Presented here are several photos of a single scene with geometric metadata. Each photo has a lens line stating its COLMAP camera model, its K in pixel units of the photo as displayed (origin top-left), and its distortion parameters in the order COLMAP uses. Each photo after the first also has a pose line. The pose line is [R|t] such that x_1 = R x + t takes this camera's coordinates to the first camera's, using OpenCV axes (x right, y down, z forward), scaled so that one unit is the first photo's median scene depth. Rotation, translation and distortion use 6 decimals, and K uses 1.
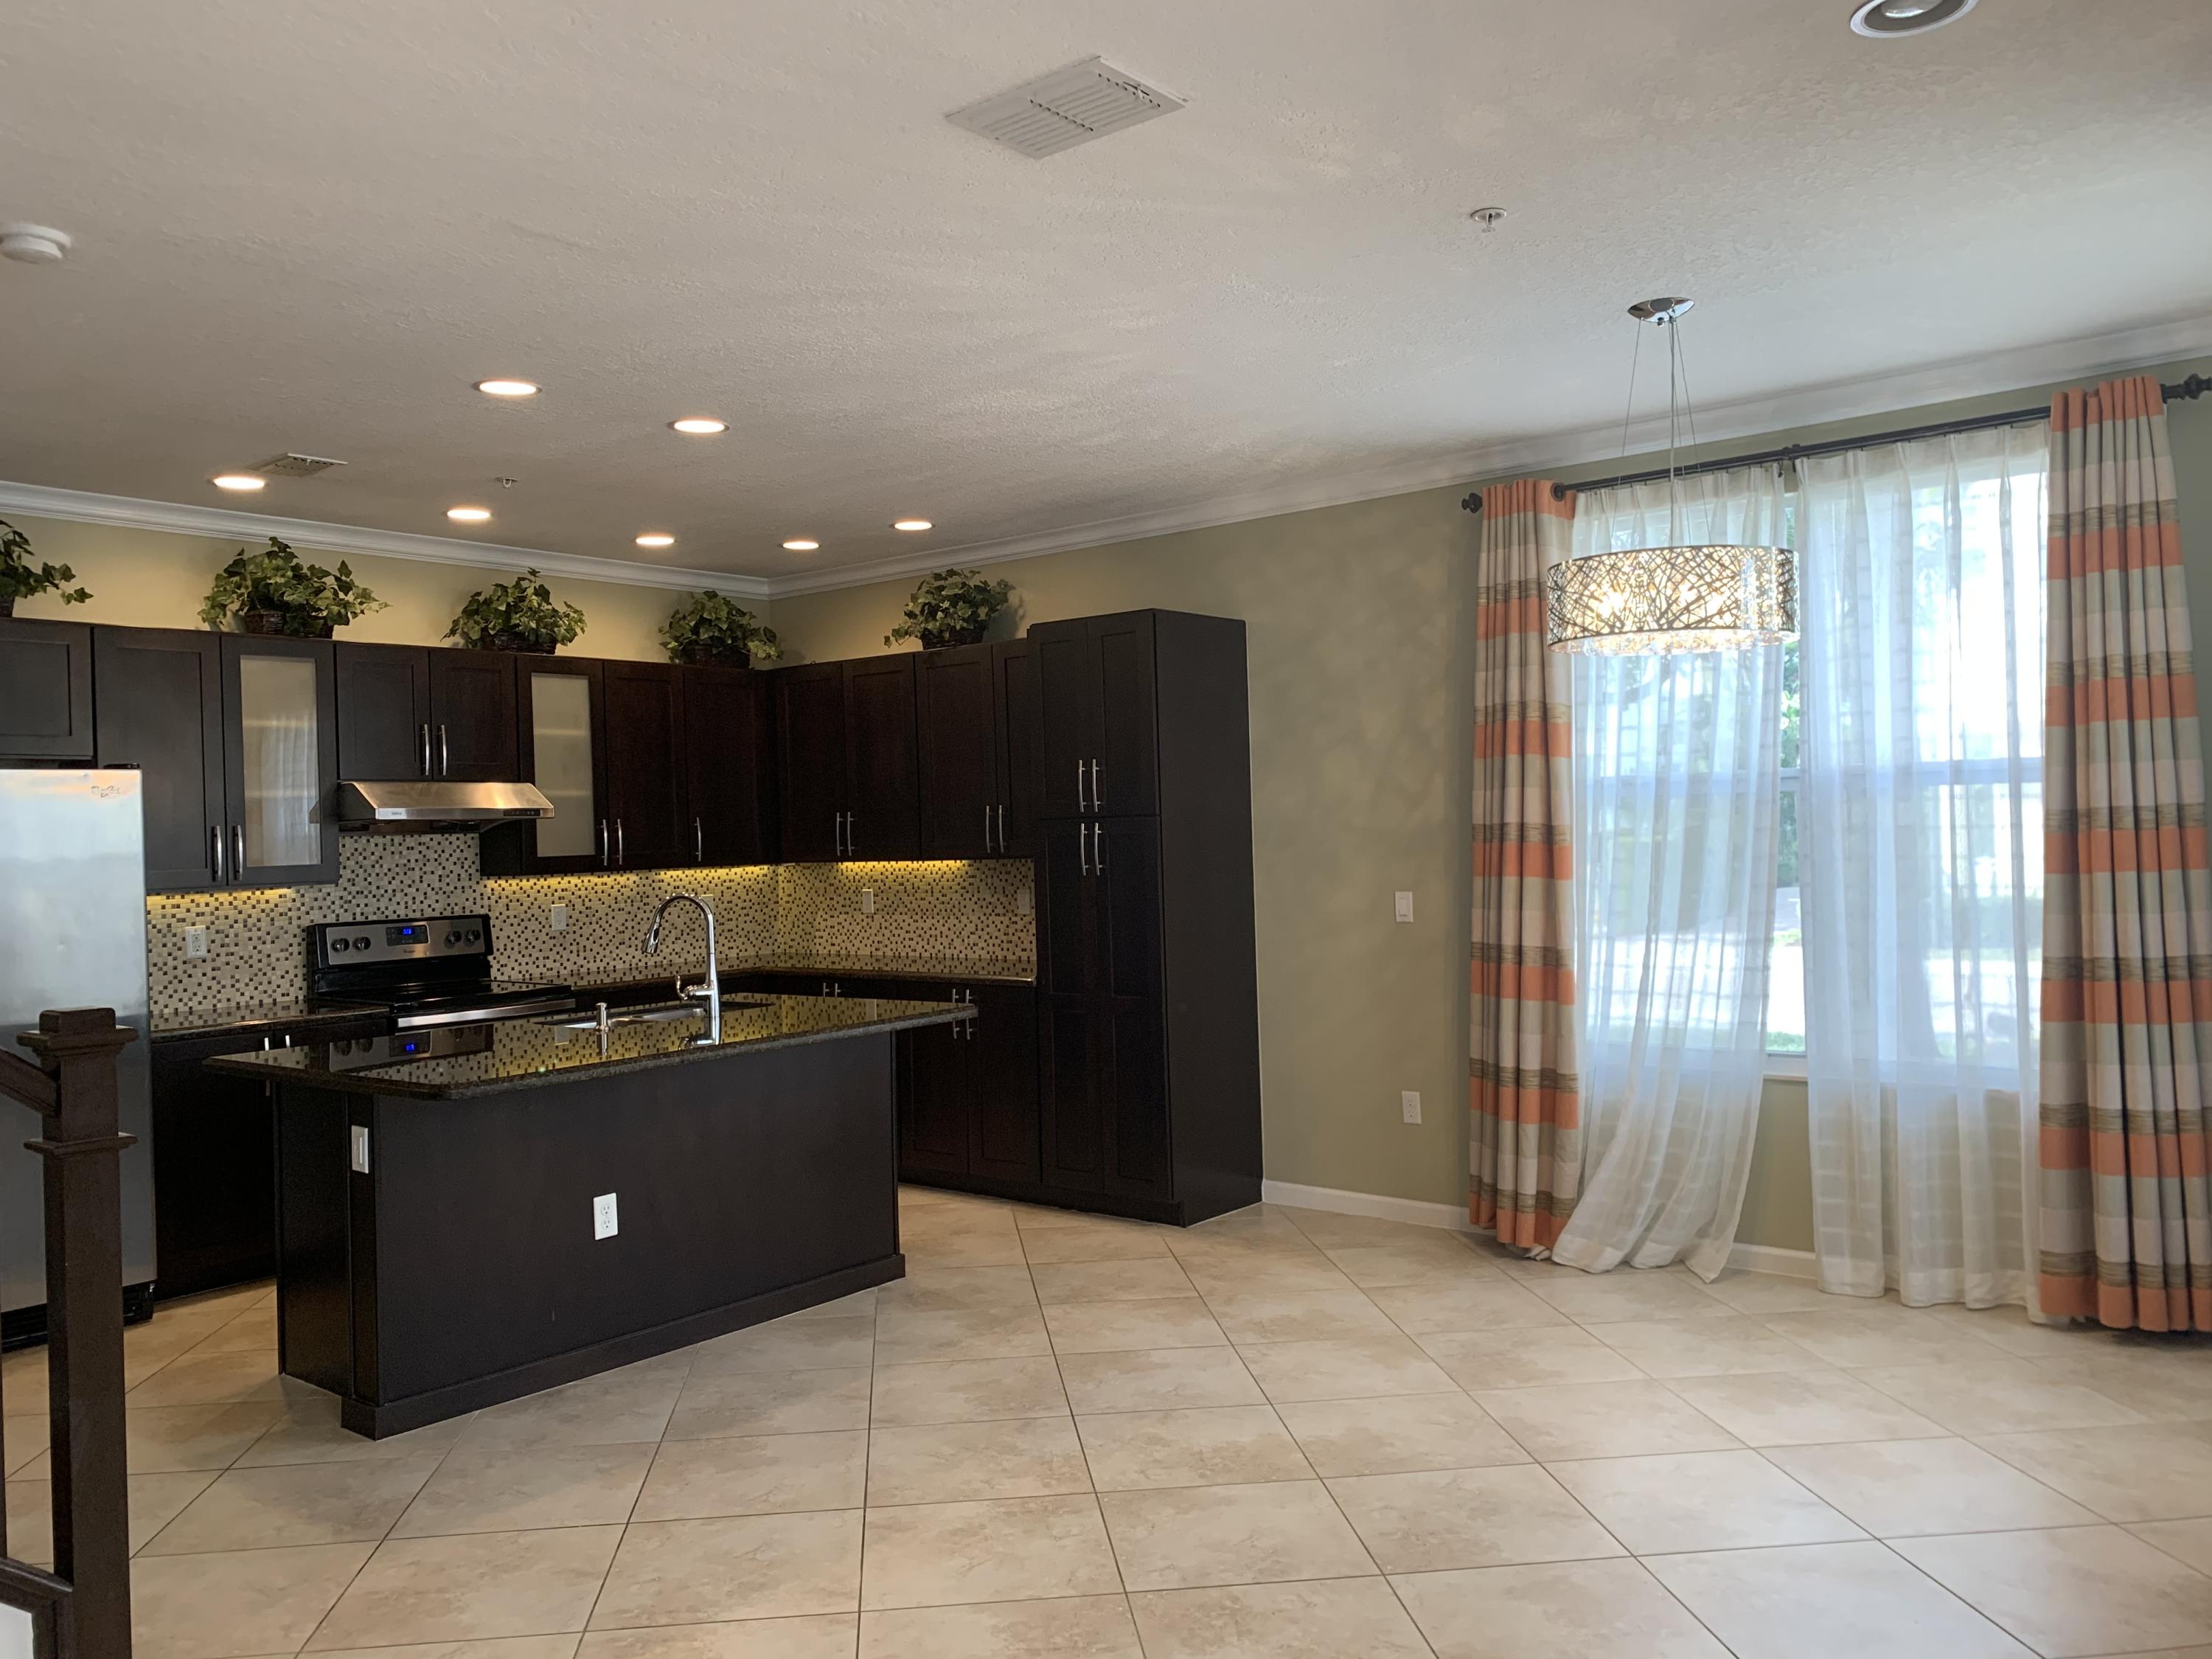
lens RADIAL K [[1683.7, 0, 1098.7], [0, 1683.7, 830.9], [0, 0, 1]] dist [0.009314, -0.004825]
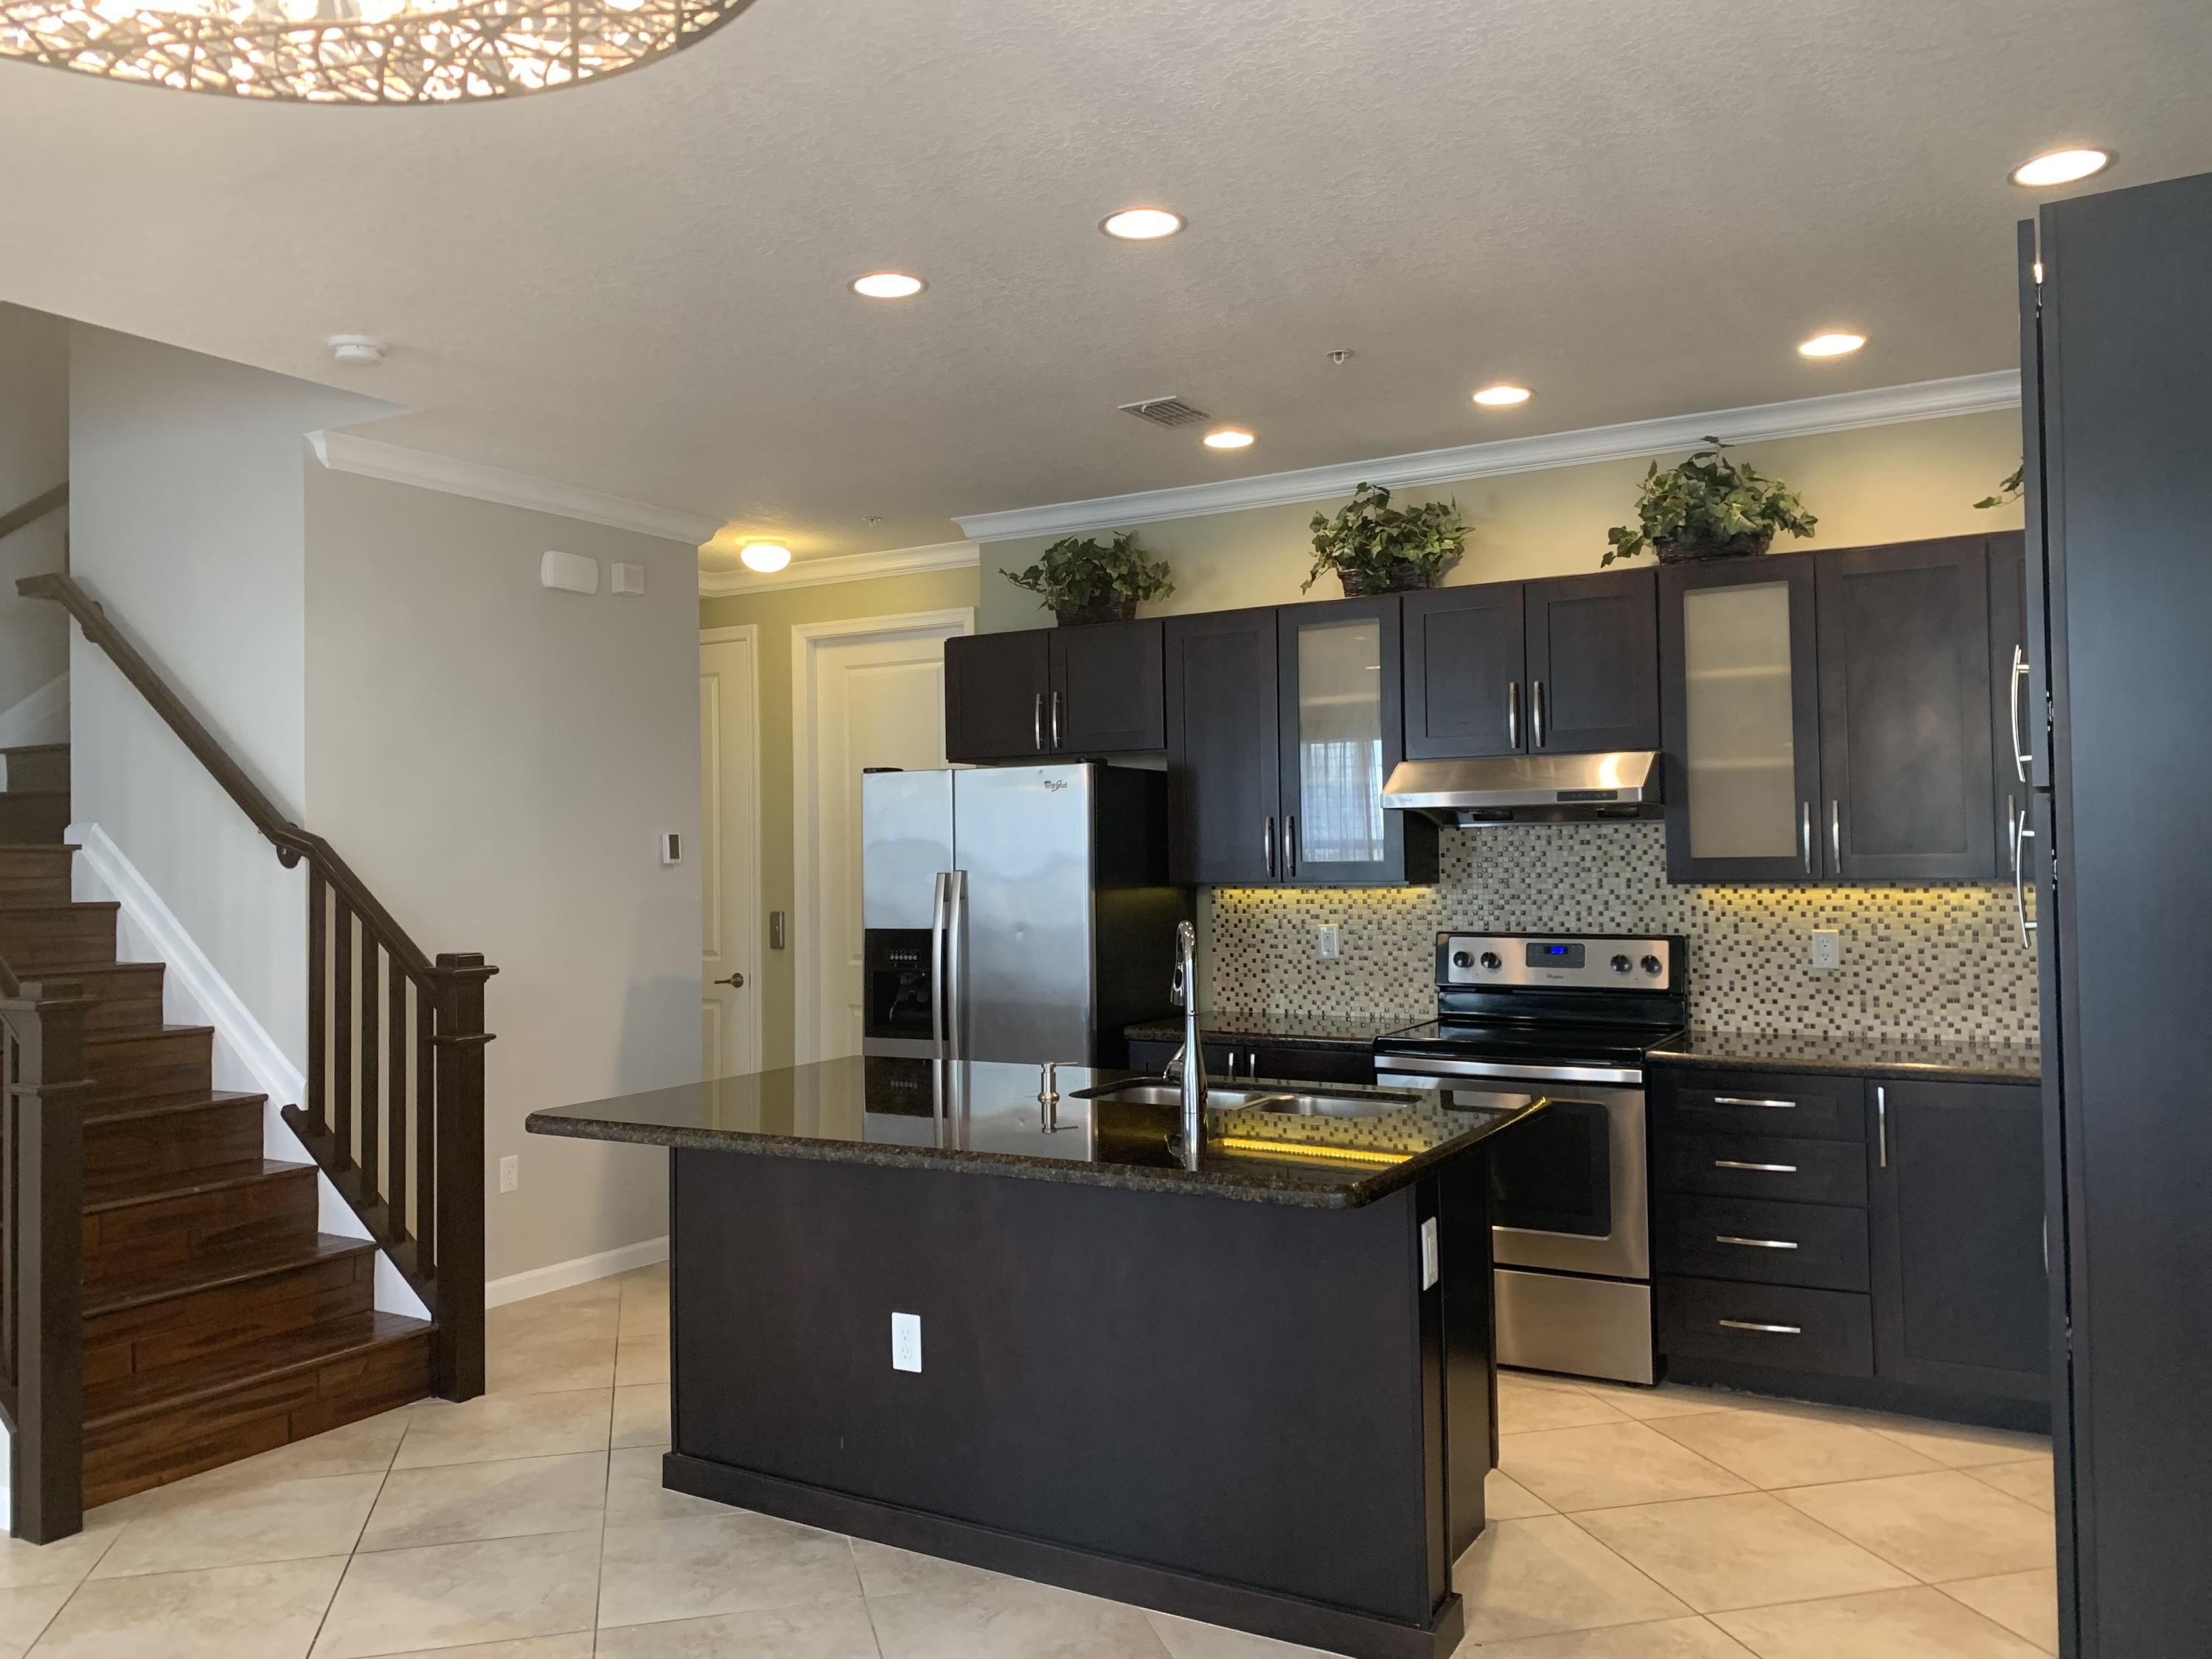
lens RADIAL K [[1683.7, 0, 1098.8], [0, 1683.7, 818.2], [0, 0, 1]] dist [0.009314, -0.004825]
pose [[0.142368, 0.003751, -0.989807, 0.337189], [0.006467, 0.999968, 0.004720, -0.006125], [0.989793, -0.007073, 0.142340, 0.710833]]
